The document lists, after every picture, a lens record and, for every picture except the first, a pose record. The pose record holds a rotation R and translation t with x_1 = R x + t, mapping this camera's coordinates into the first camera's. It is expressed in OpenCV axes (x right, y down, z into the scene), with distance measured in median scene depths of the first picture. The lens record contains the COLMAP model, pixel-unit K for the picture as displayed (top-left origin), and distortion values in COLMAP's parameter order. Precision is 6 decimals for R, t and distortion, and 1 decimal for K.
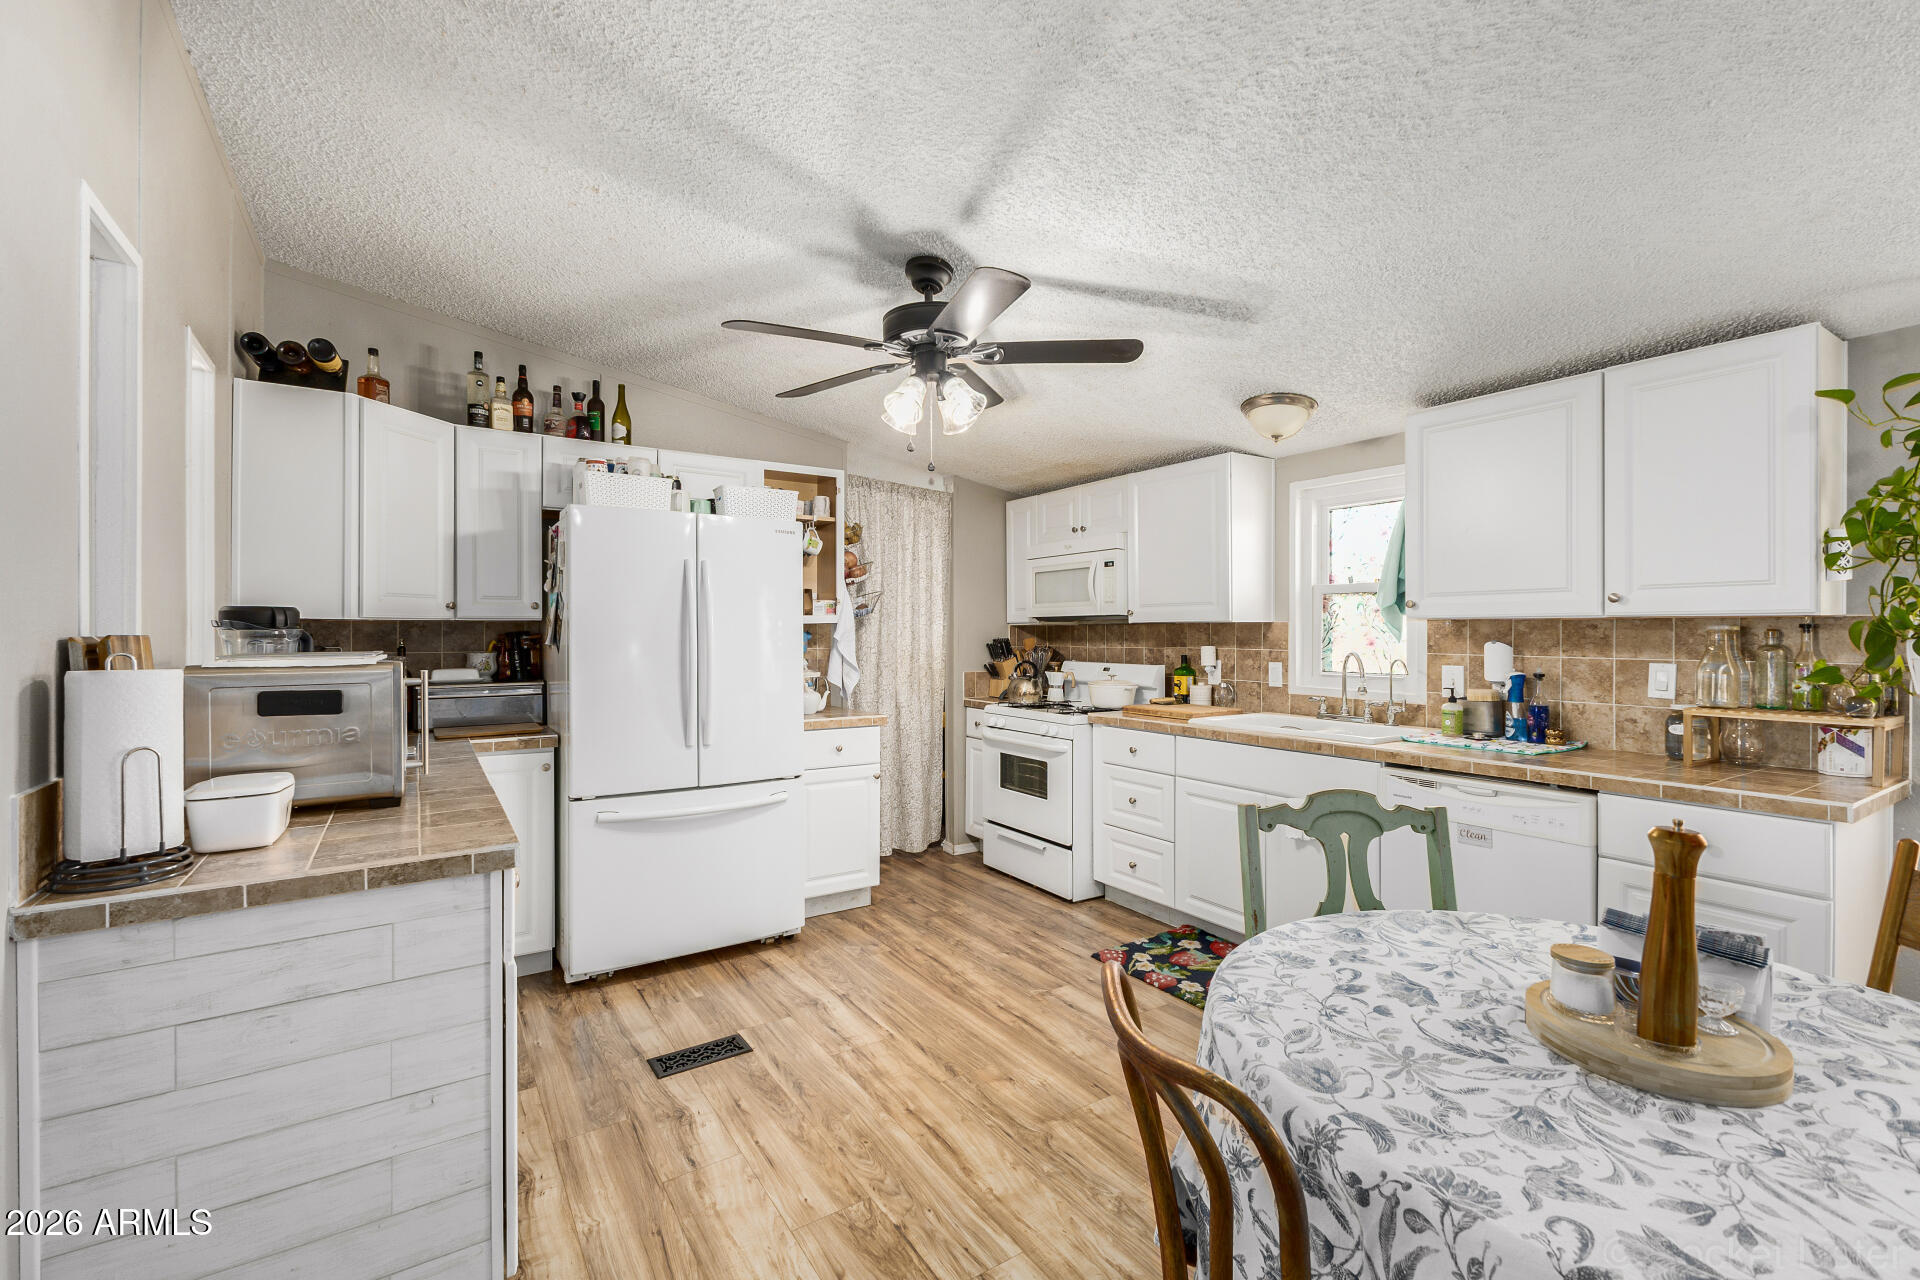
lens RADIAL K [[829.9, 0, 954.6], [0, 829.9, 637.8], [0, 0, 1]] dist [-0.002019, 0.000328]
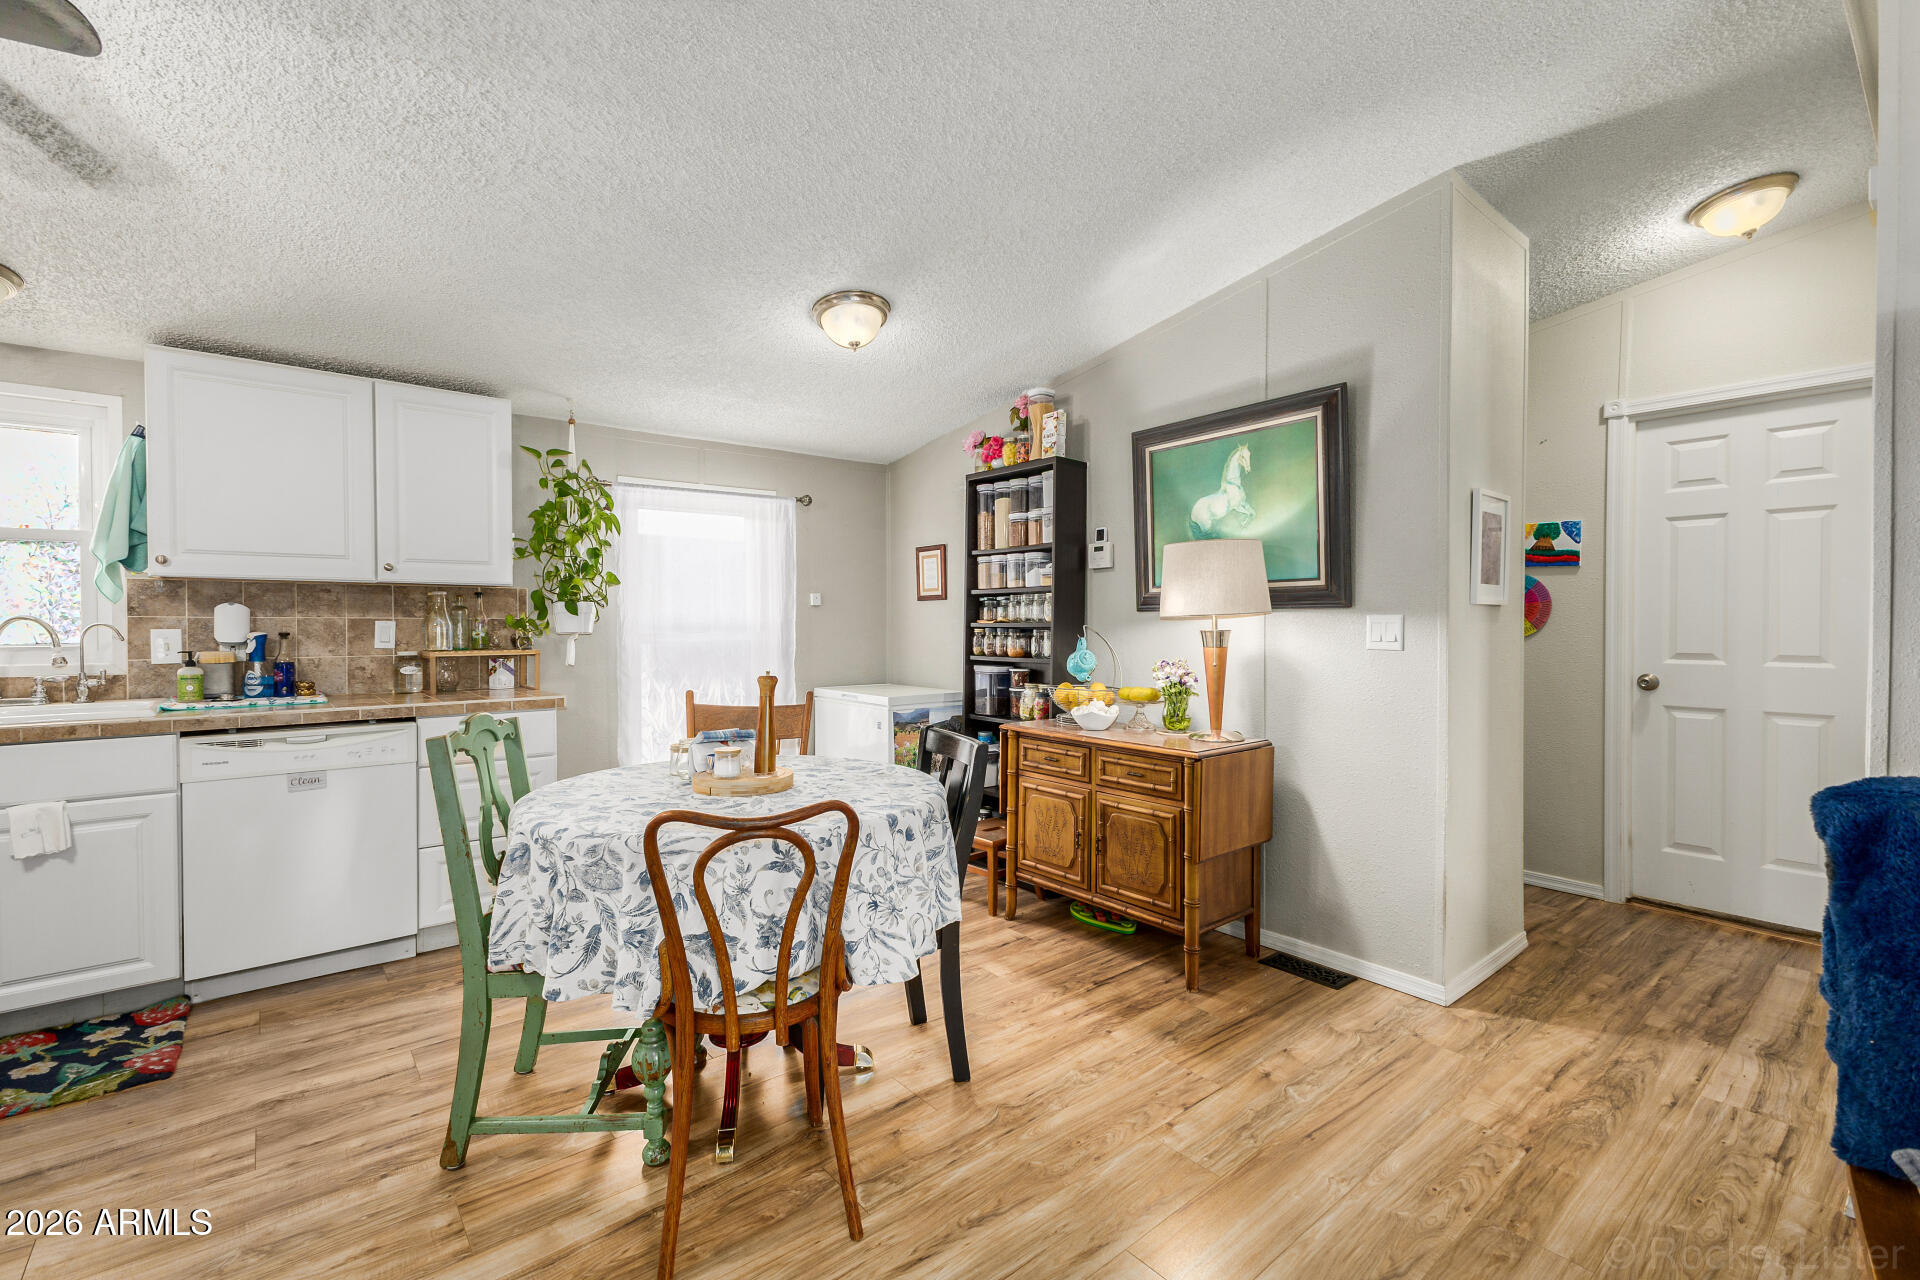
lens RADIAL K [[829.9, 0, 955.7], [0, 829.9, 629.3], [0, 0, 1]] dist [-0.002019, 0.000328]
pose [[-0.127865, -0.011934, 0.991720, -0.495104], [0.006704, 0.999894, 0.012897, 0.031718], [-0.991769, 0.008298, -0.127772, 0.279899]]
